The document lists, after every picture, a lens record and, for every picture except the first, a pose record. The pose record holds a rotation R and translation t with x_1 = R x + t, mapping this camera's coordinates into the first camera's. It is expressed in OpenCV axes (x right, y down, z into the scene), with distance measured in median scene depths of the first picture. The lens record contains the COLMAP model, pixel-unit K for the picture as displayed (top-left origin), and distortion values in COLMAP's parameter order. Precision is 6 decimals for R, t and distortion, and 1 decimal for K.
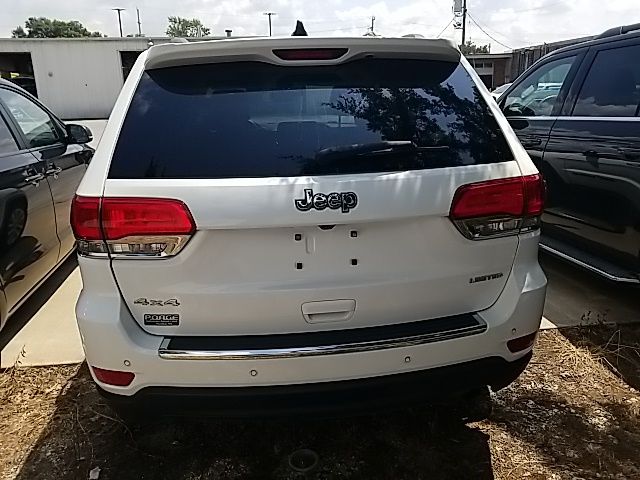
lens RADIAL K [[509.0, 0, 320.0], [0, 509.0, 240.0], [0, 0, 1]] dist [0.008002, -0.003284]
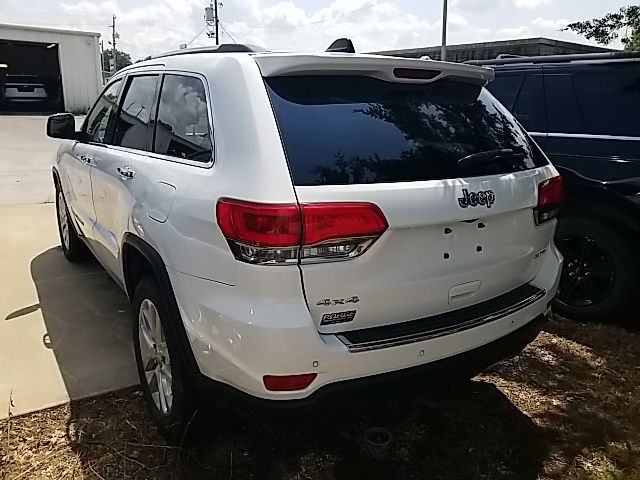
lens RADIAL K [[508.4, 0, 313.4], [0, 508.4, 241.1], [0, 0, 1]] dist [0.003566, -0.006601]
pose [[0.899630, -0.070790, 0.430877, -0.722620], [0.074415, 0.997191, 0.008459, -0.012996], [-0.430266, 0.024454, 0.902371, 0.065292]]
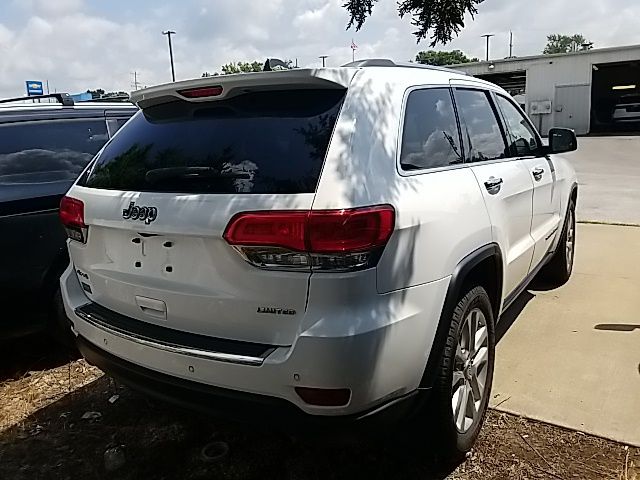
lens RADIAL K [[512.7, 0, 314.6], [0, 512.7, 227.3], [0, 0, 1]] dist [0.016788, -0.008849]
pose [[0.763547, 0.114409, -0.635537, 0.934411], [-0.154655, 0.987937, -0.007958, -0.081925], [0.626959, 0.104365, 0.772030, 0.268289]]
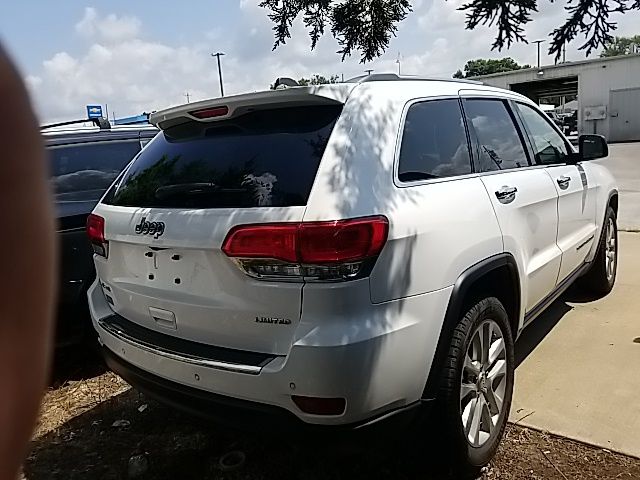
lens RADIAL K [[516.7, 0, 319.2], [0, 516.7, 222.6], [0, 0, 1]] dist [0.002698, 0.002874]
pose [[0.704597, 0.078763, -0.705223, 1.033849], [-0.140966, 0.989550, -0.030323, -0.092895], [0.695466, 0.120777, 0.708336, 0.312126]]
